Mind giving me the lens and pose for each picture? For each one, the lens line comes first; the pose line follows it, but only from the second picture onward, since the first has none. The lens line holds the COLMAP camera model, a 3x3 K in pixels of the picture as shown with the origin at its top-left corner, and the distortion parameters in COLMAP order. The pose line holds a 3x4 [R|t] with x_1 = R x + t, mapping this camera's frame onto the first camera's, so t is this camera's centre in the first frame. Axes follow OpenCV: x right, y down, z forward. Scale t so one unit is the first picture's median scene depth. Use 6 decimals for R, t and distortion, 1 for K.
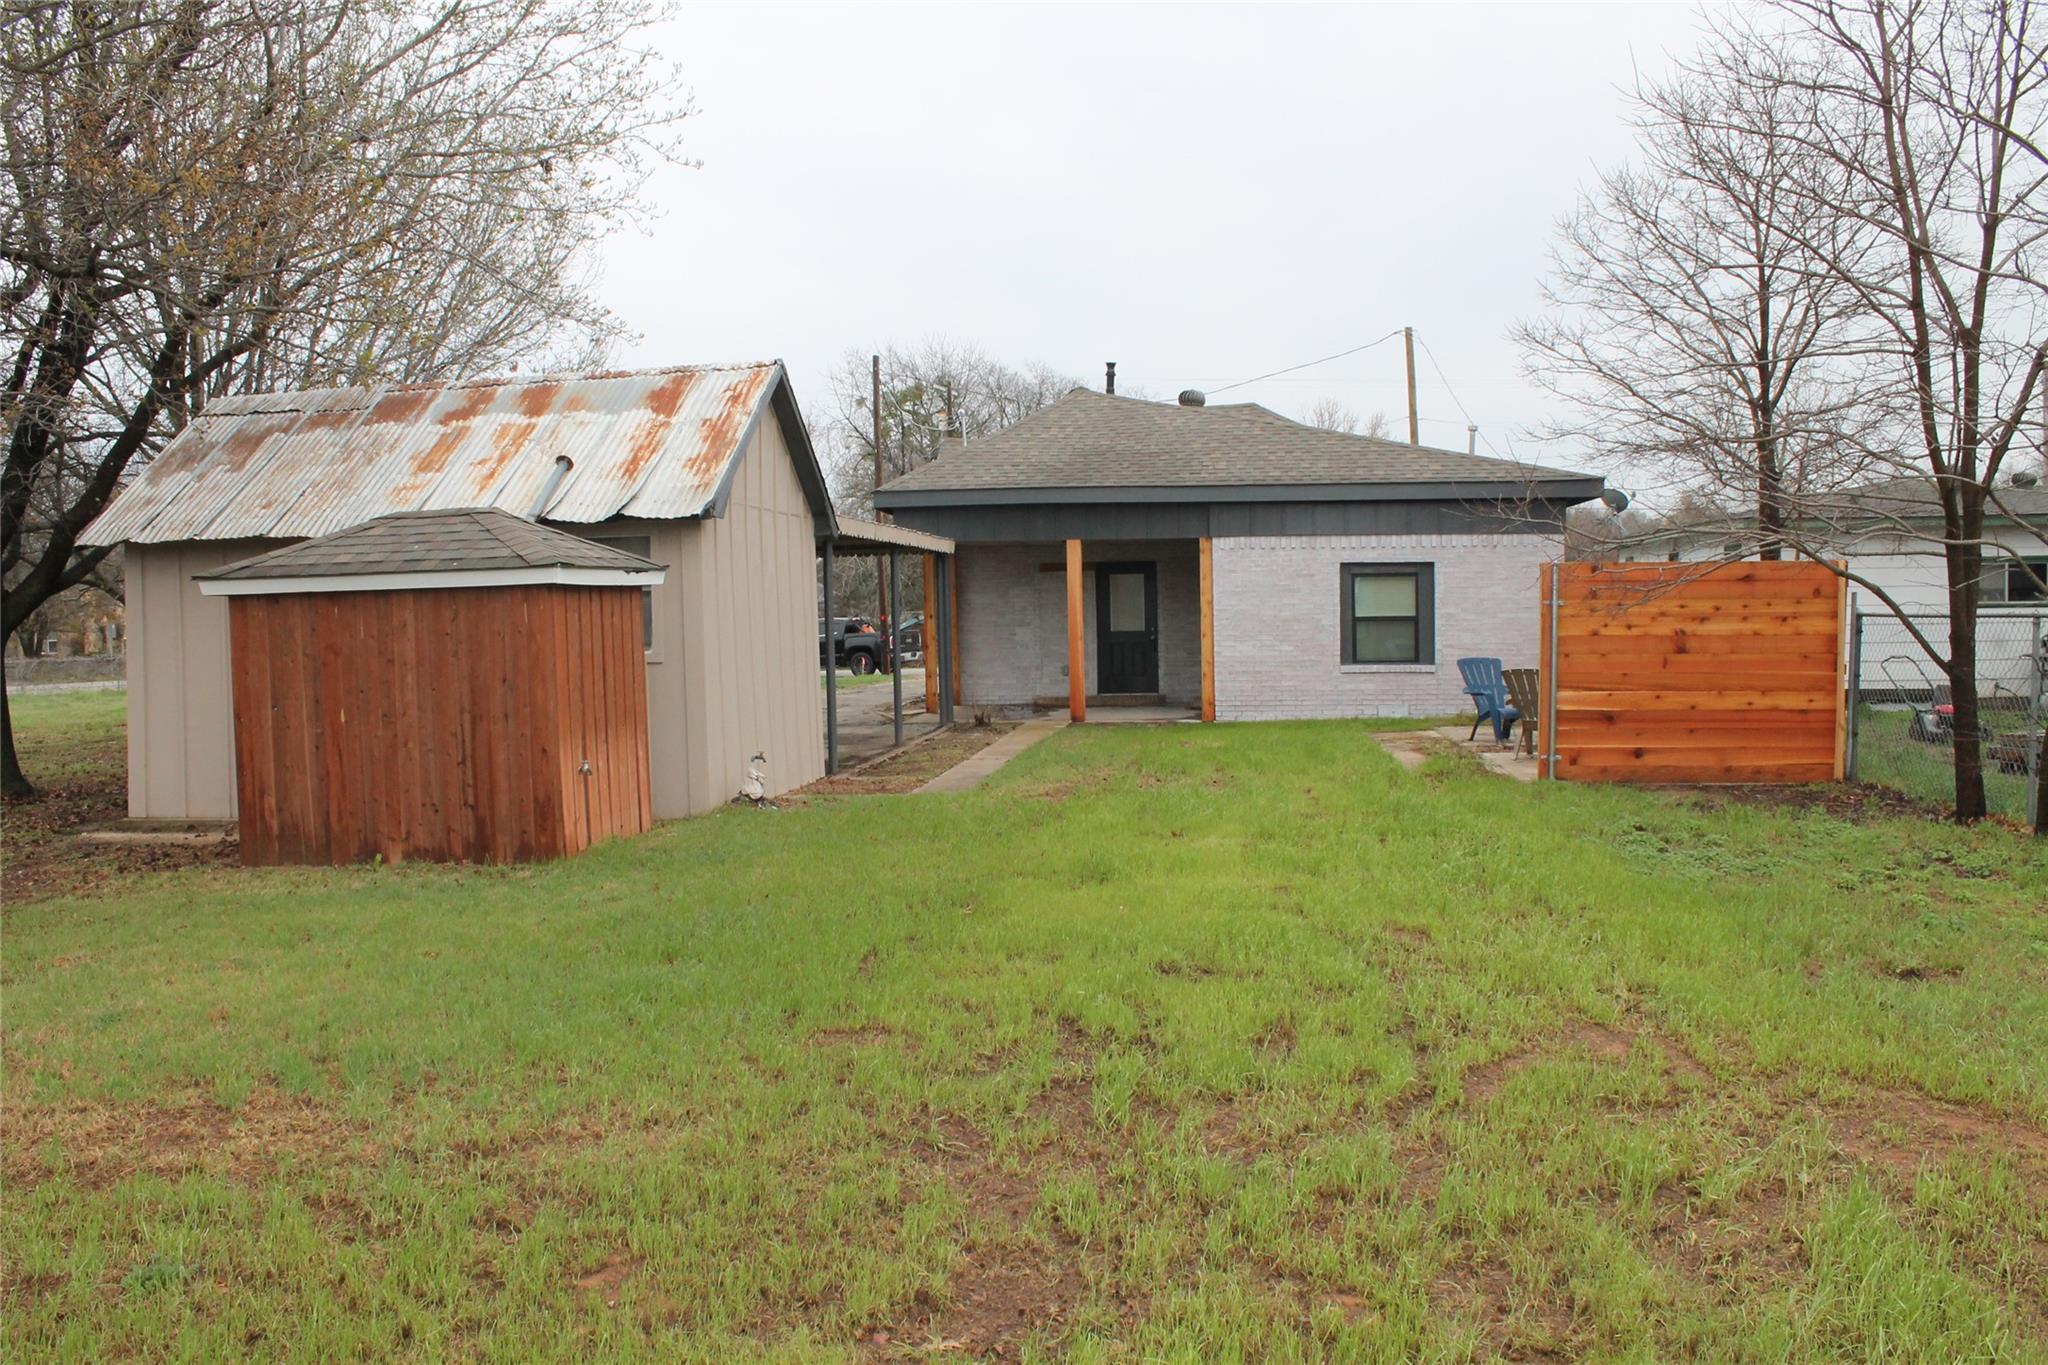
lens RADIAL K [[1686.6, 0, 1024.1], [0, 1686.6, 685.1], [0, 0, 1]] dist [-0.122418, 0.019737]
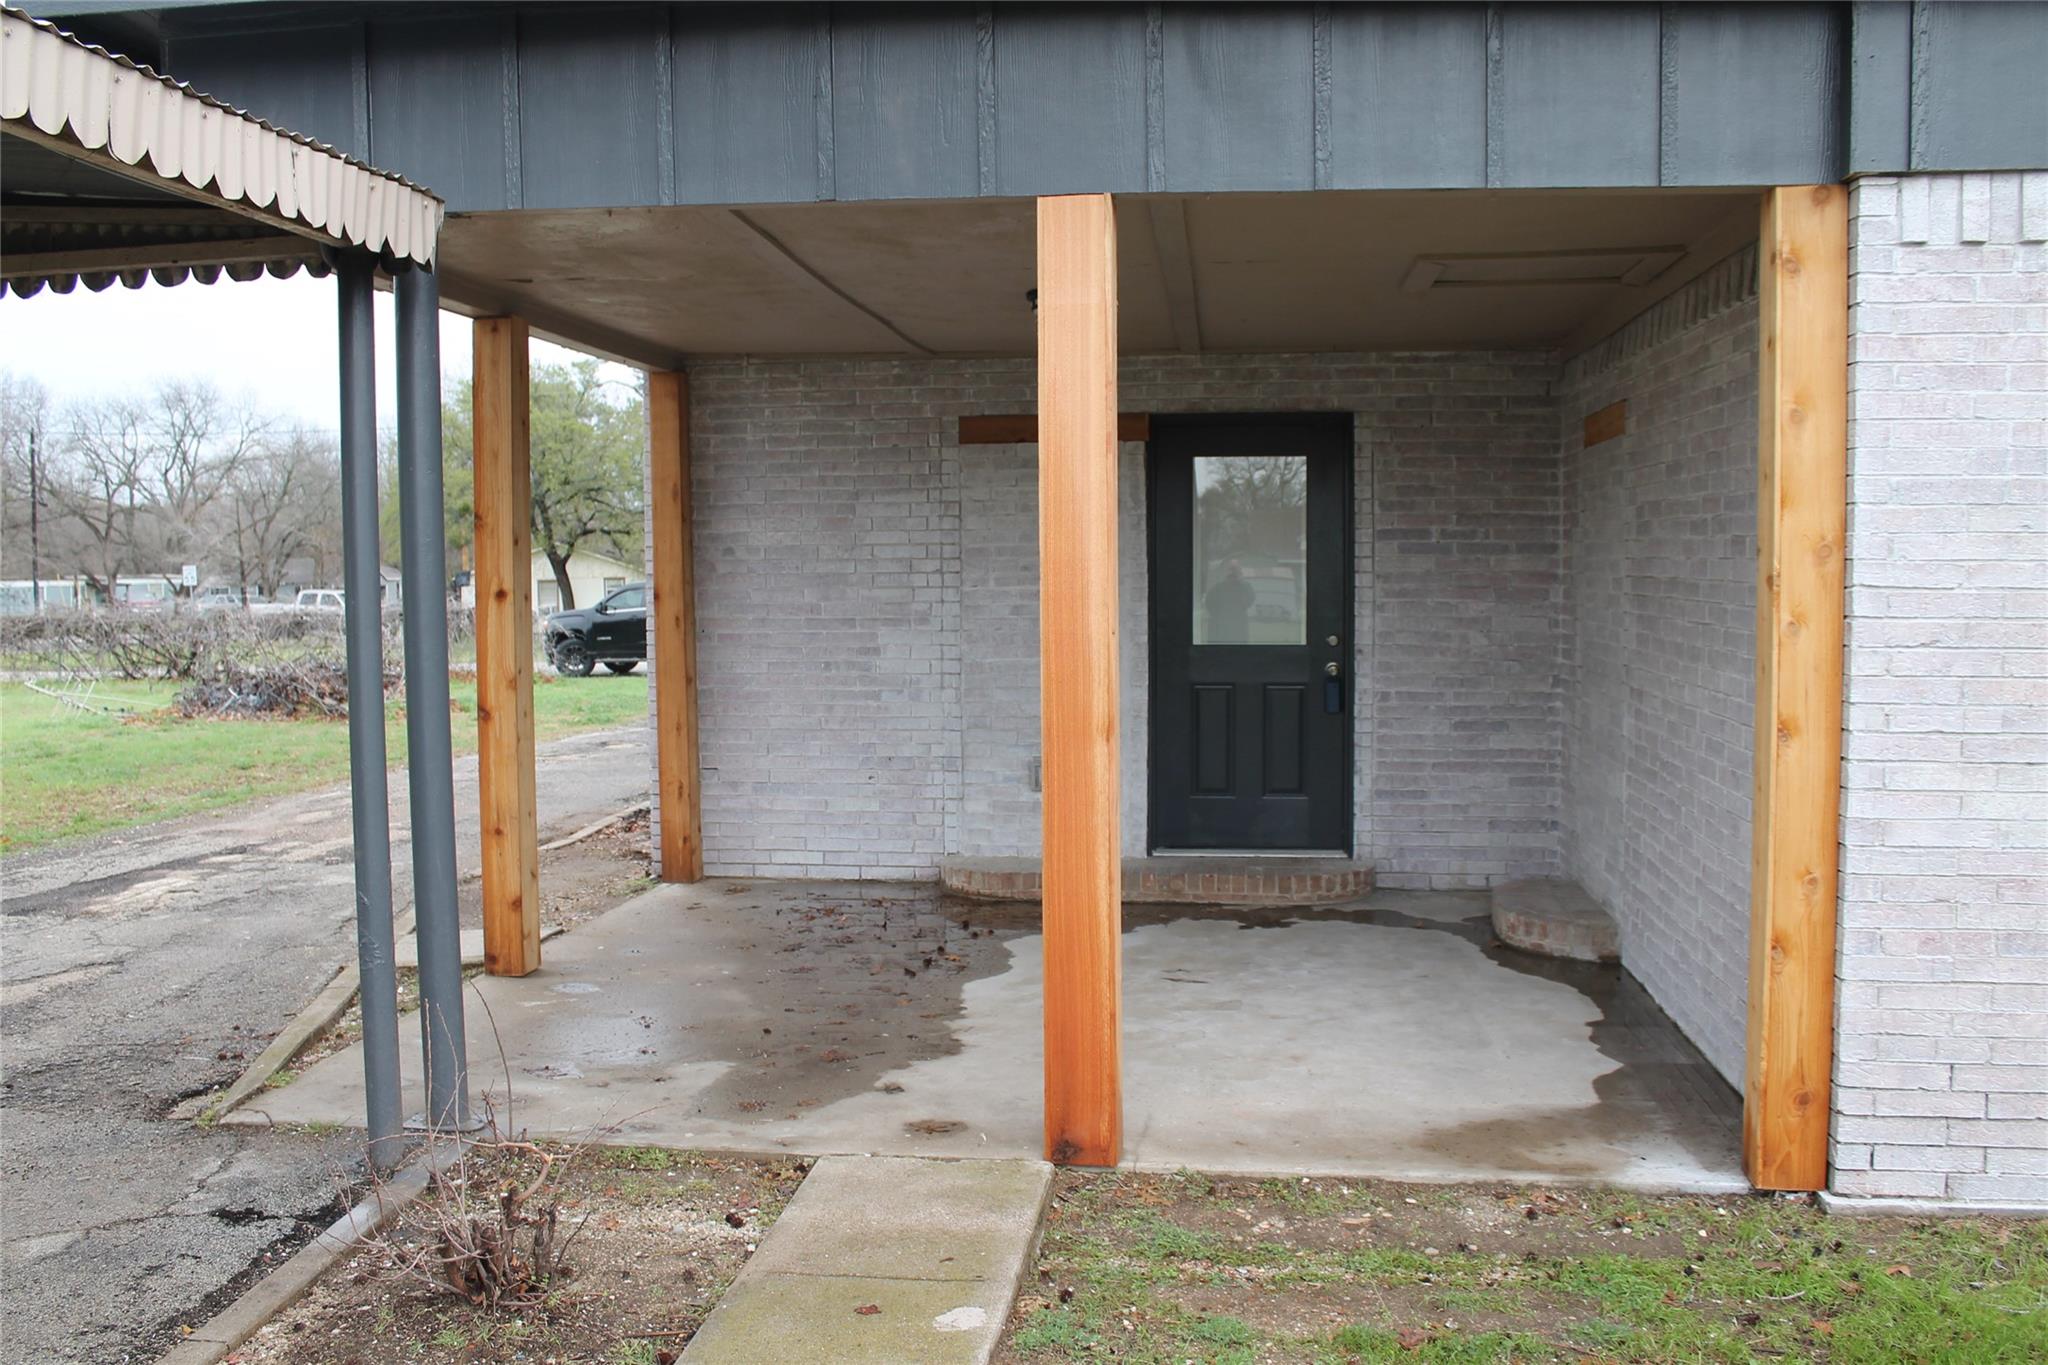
lens RADIAL K [[1794.5, 0, 1021.9], [0, 1794.5, 688.8], [0, 0, 1]] dist [-0.124884, 0.015245]
pose [[0.999882, 0.014860, 0.003938, 0.019727], [-0.014946, 0.999627, 0.022862, -0.031284], [-0.003597, -0.022918, 0.999731, 0.688592]]
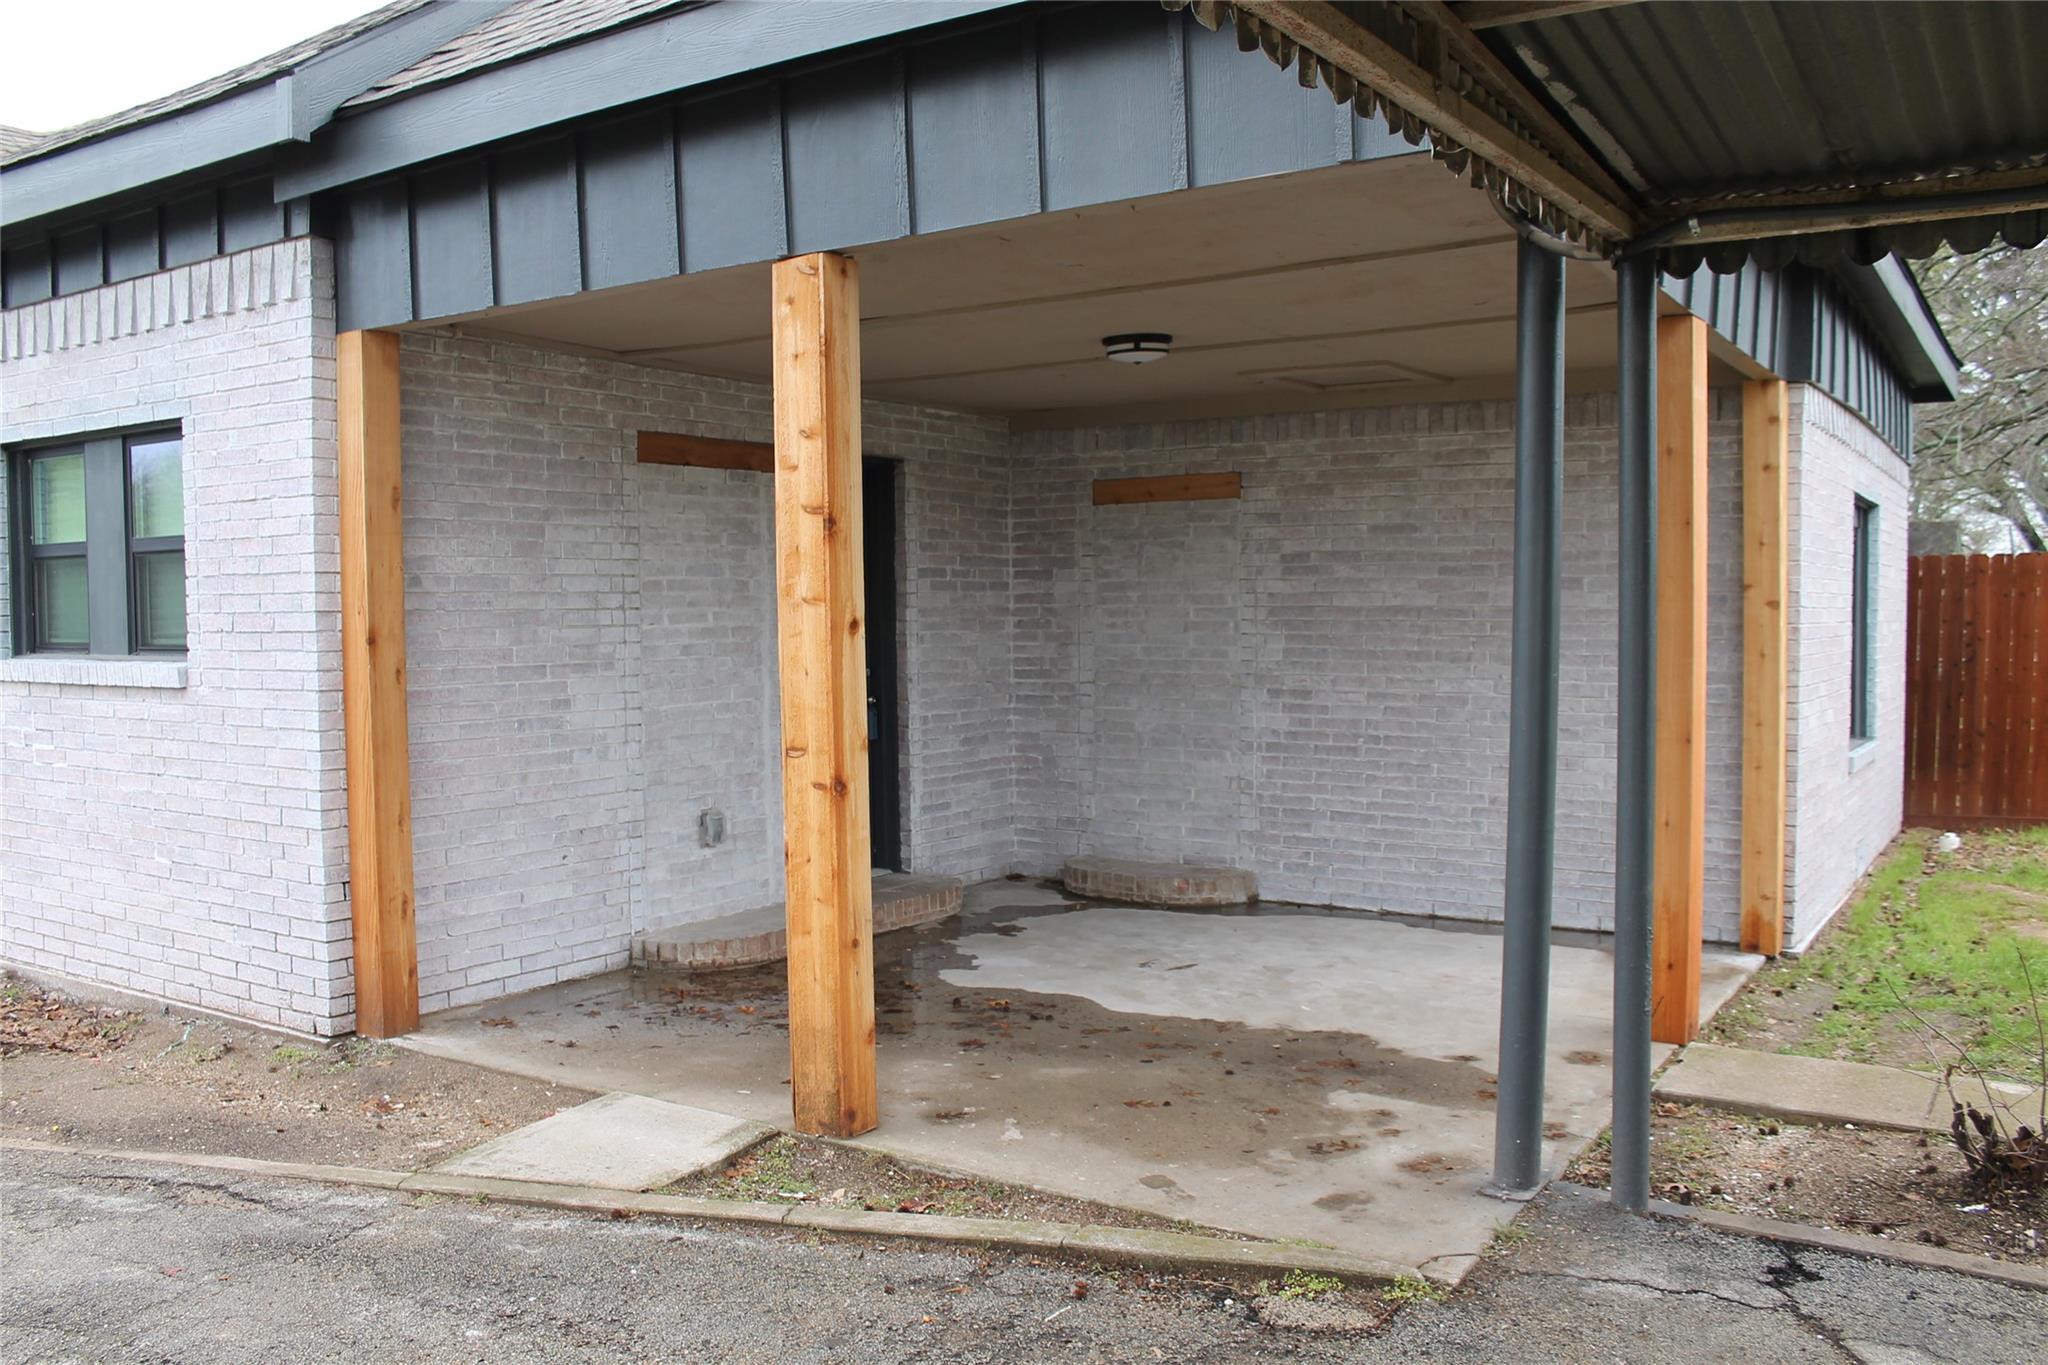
lens RADIAL K [[1686.6, 0, 1021.5], [0, 1686.6, 696.3], [0, 0, 1]] dist [-0.122418, 0.019737]
pose [[0.449116, -0.030726, 0.892945, -0.199431], [0.041453, 0.999049, 0.013529, -0.031952], [-0.892511, 0.030939, 0.449963, 0.840022]]
